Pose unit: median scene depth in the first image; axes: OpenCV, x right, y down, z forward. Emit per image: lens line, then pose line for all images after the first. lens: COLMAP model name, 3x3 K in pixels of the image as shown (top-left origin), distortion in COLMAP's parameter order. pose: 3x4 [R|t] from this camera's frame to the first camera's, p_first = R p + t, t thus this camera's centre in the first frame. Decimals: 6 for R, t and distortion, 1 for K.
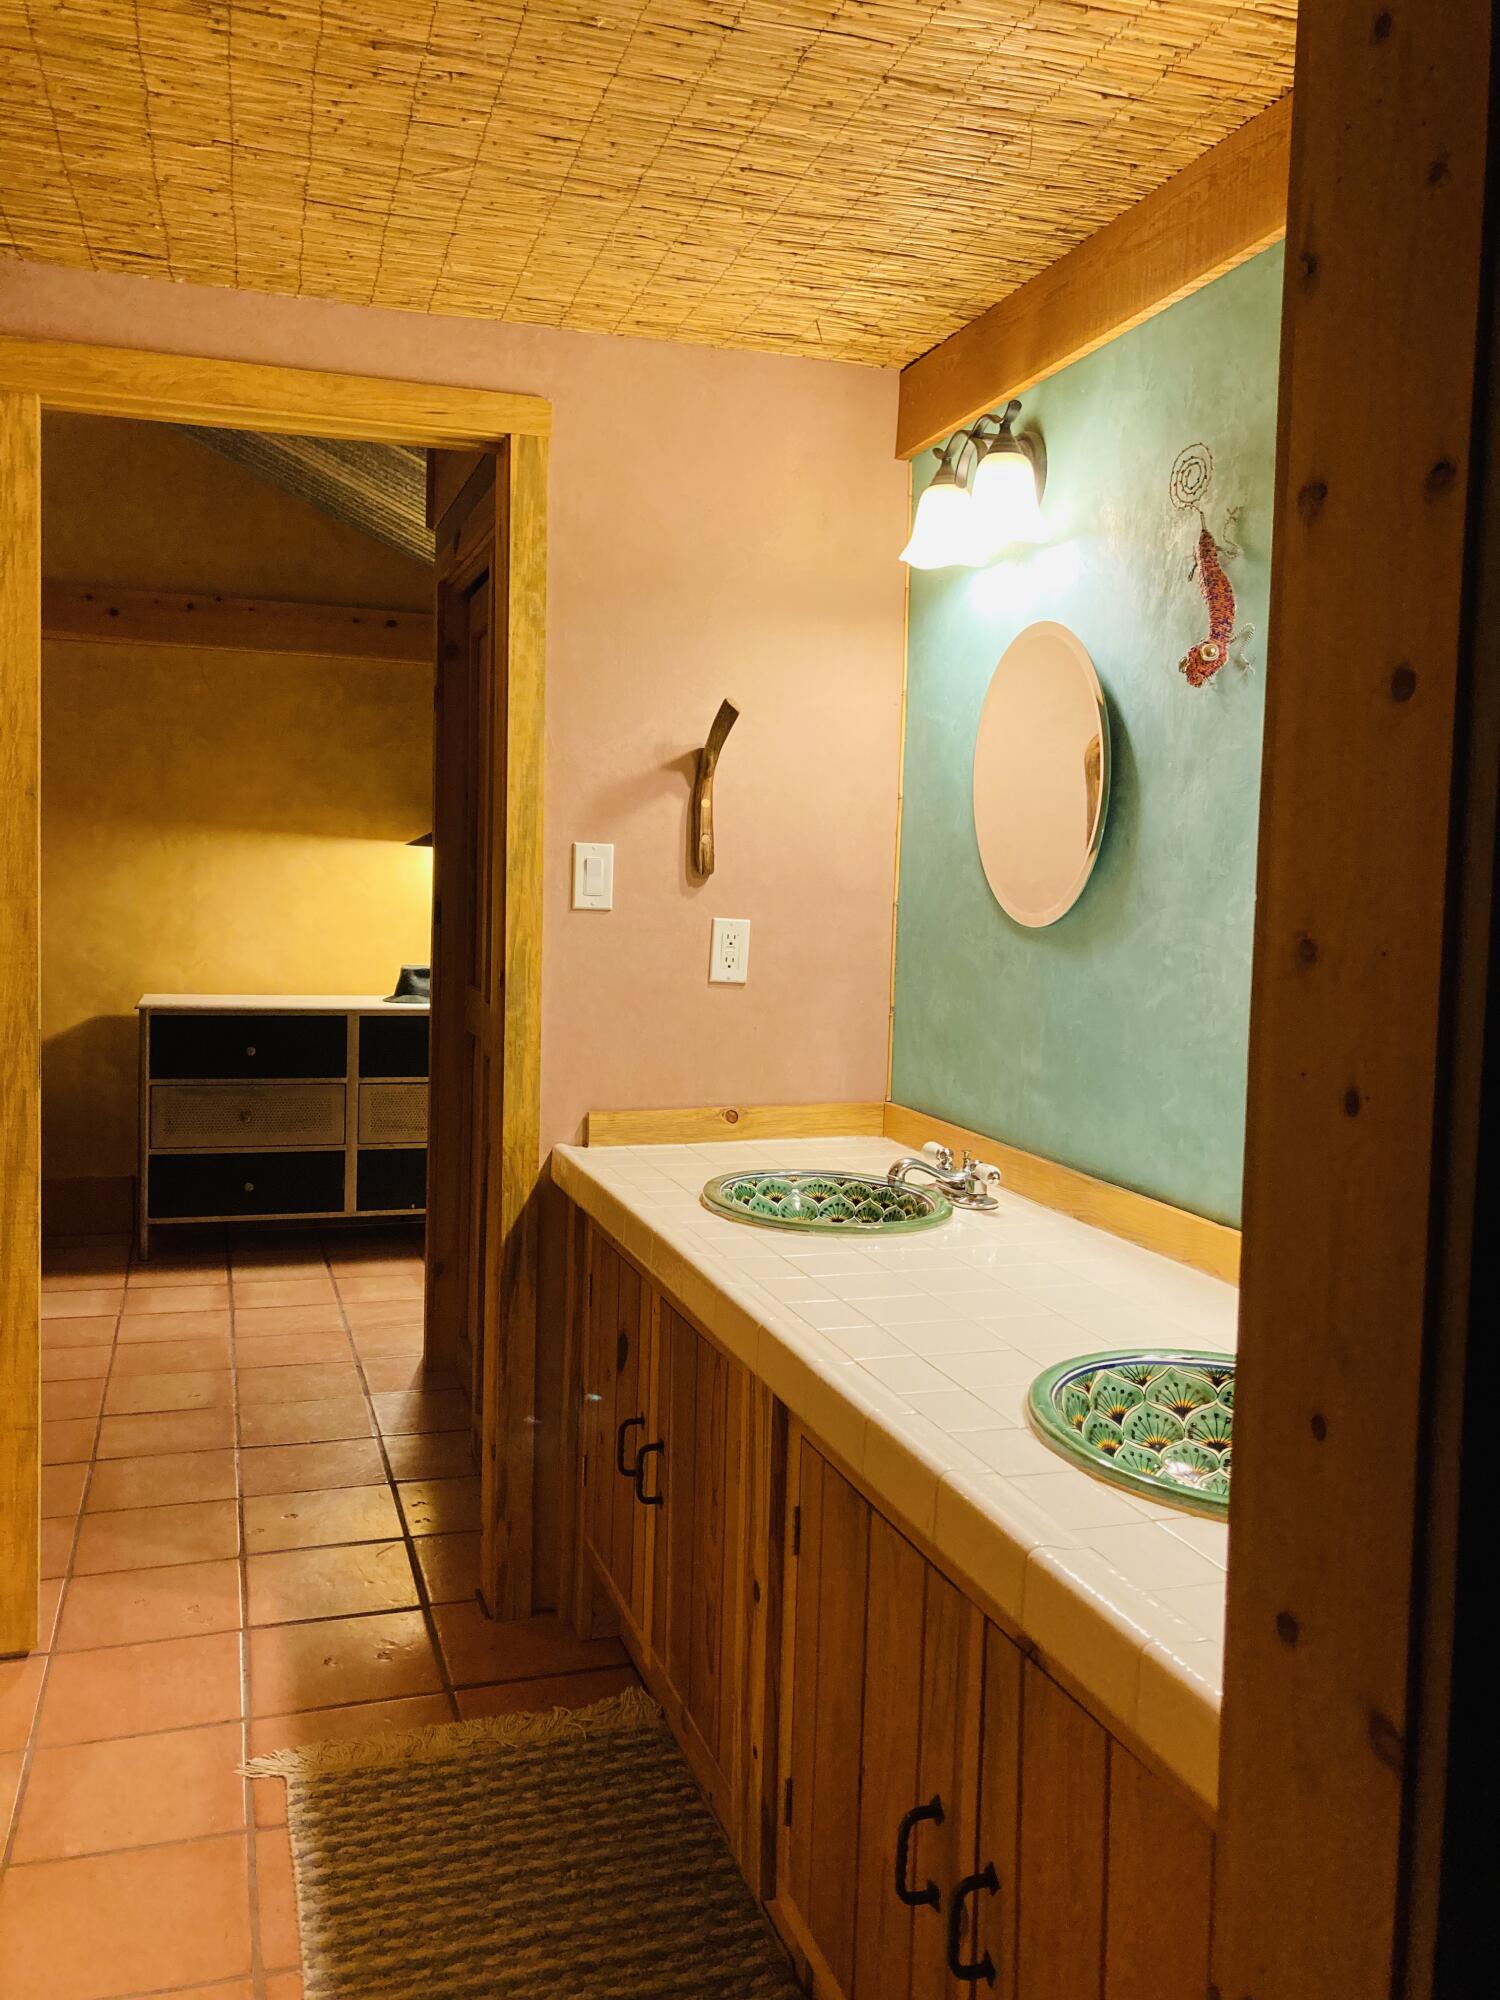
lens RADIAL K [[1639.2, 0, 746.2], [0, 1639.2, 995.4], [0, 0, 1]] dist [0.009915, 0.015917]
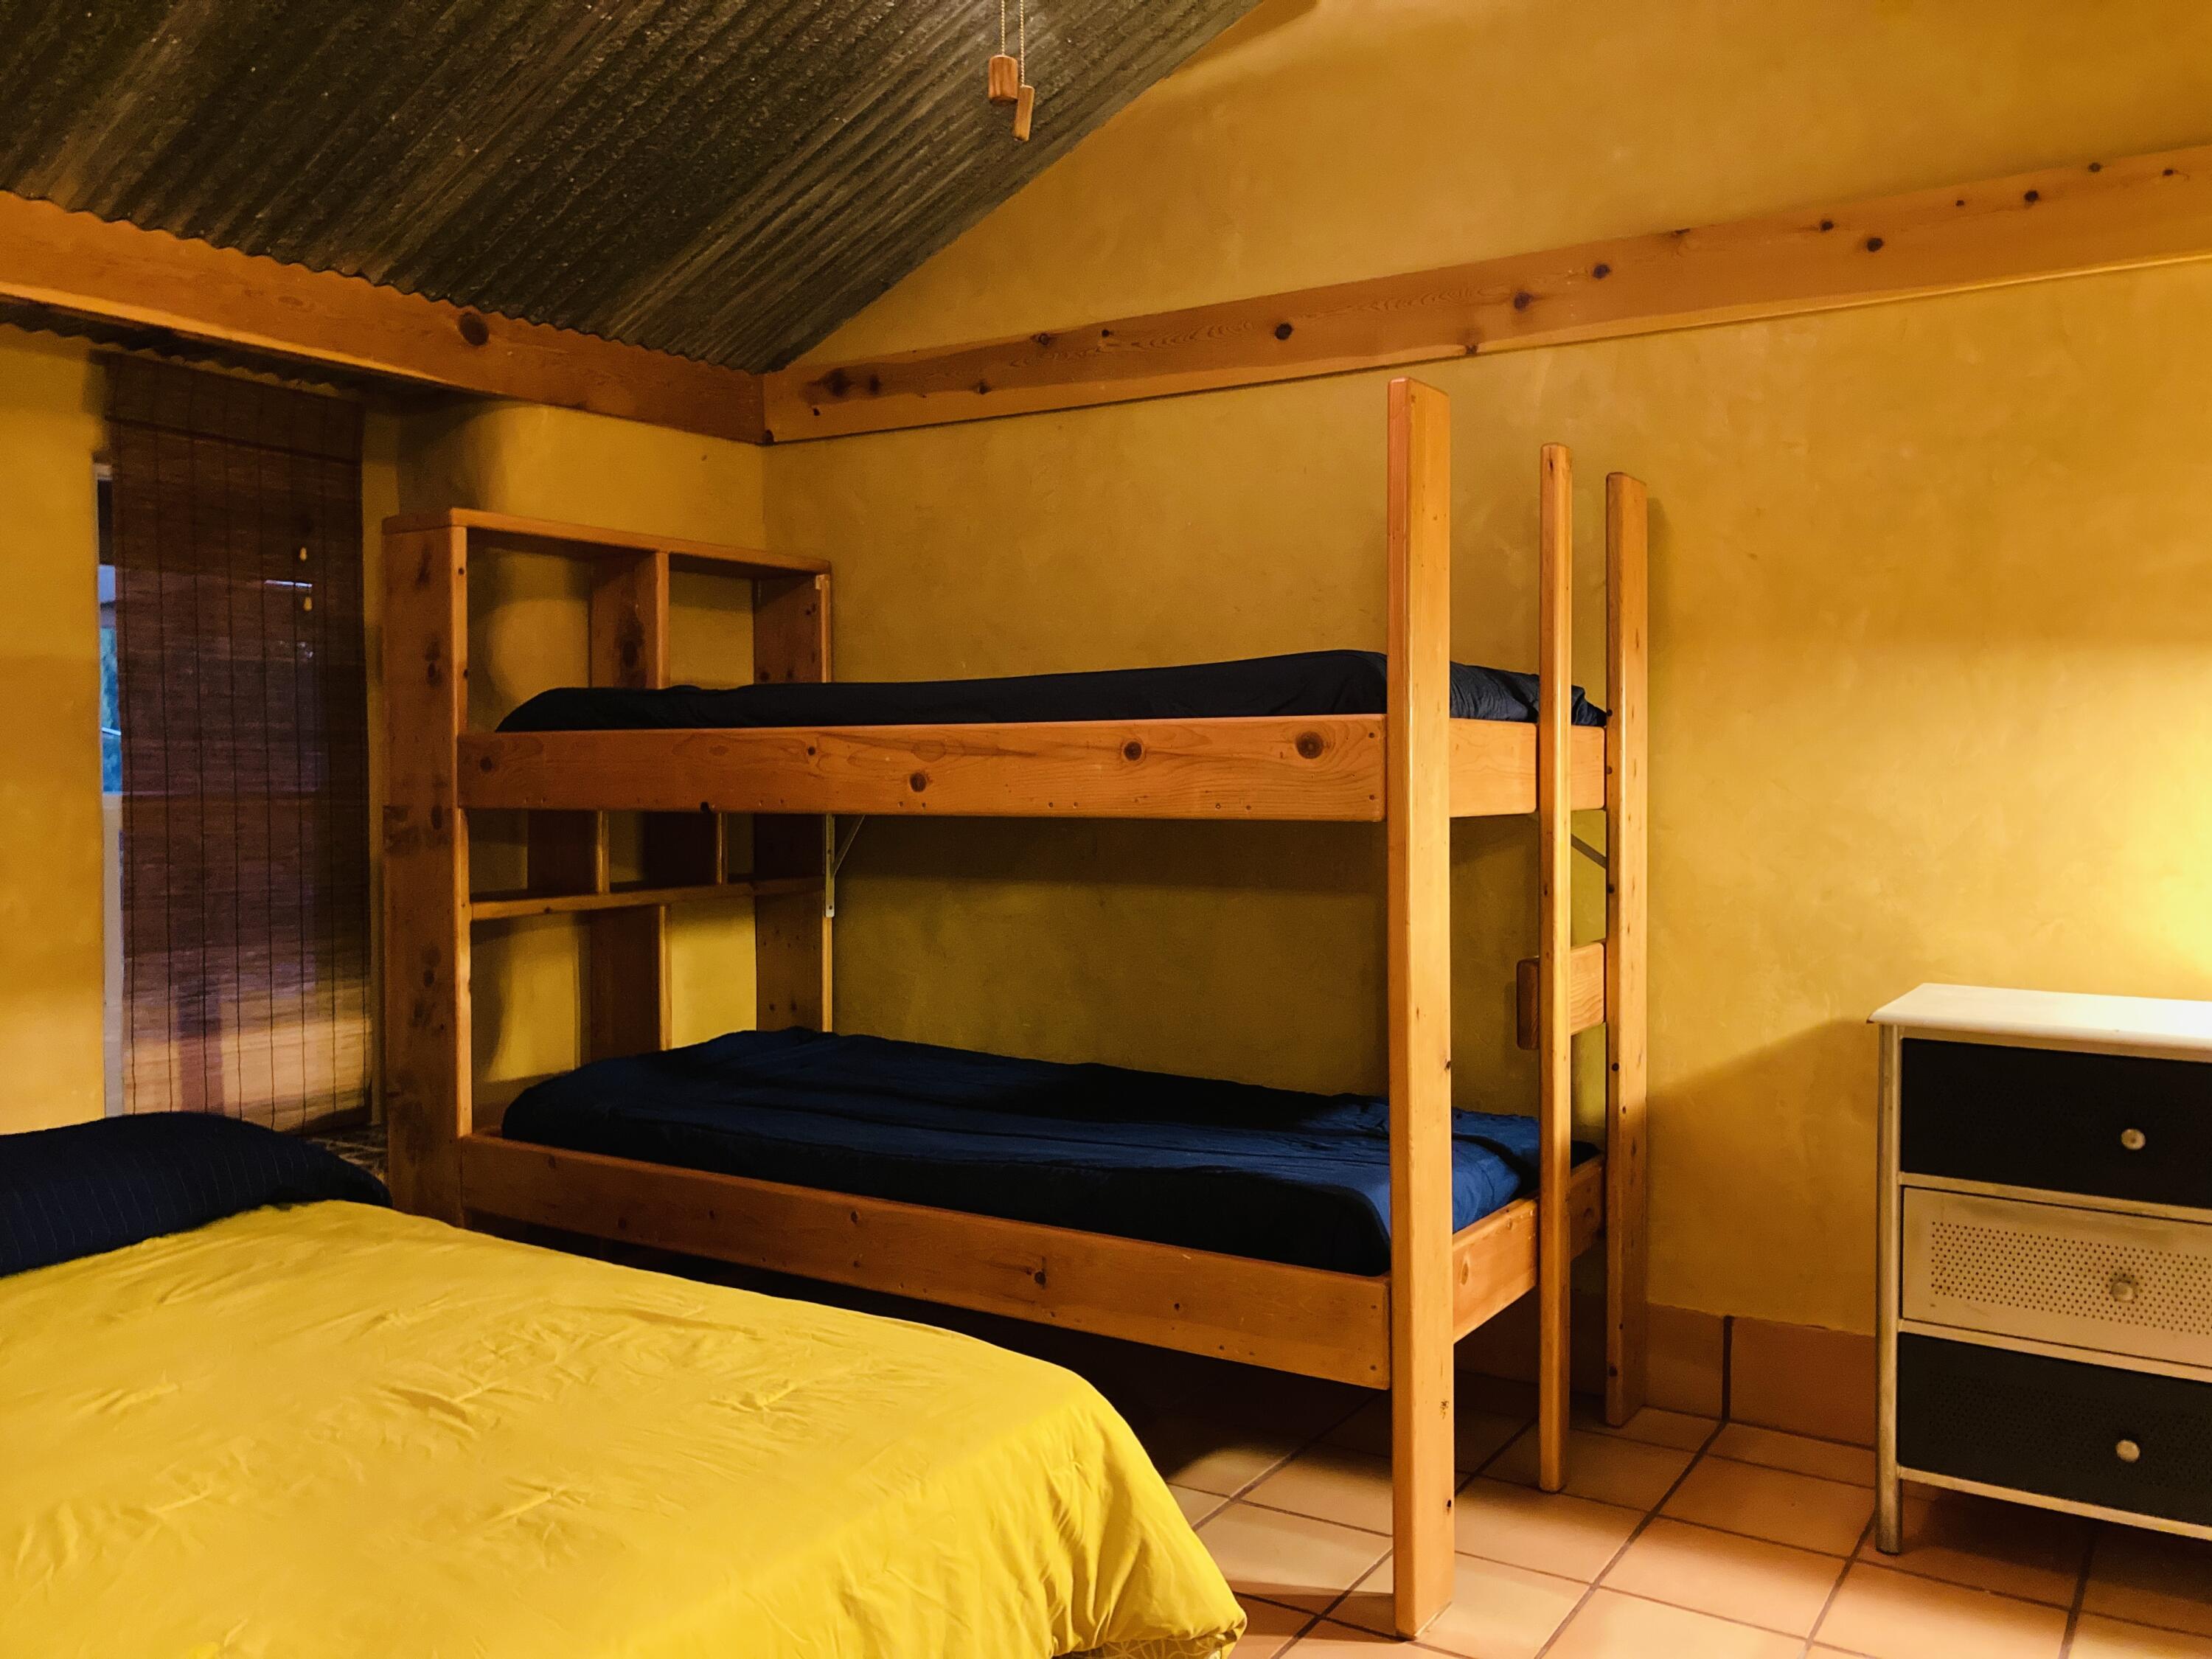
lens RADIAL K [[1812.9, 0, 1107.2], [0, 1812.9, 810.5], [0, 0, 1]] dist [0.009915, 0.015917]
pose [[0.625137, -0.007498, -0.780479, -0.089070], [-0.029428, 0.999016, -0.033168, -0.028431], [0.779960, 0.043702, 0.624302, 0.461806]]
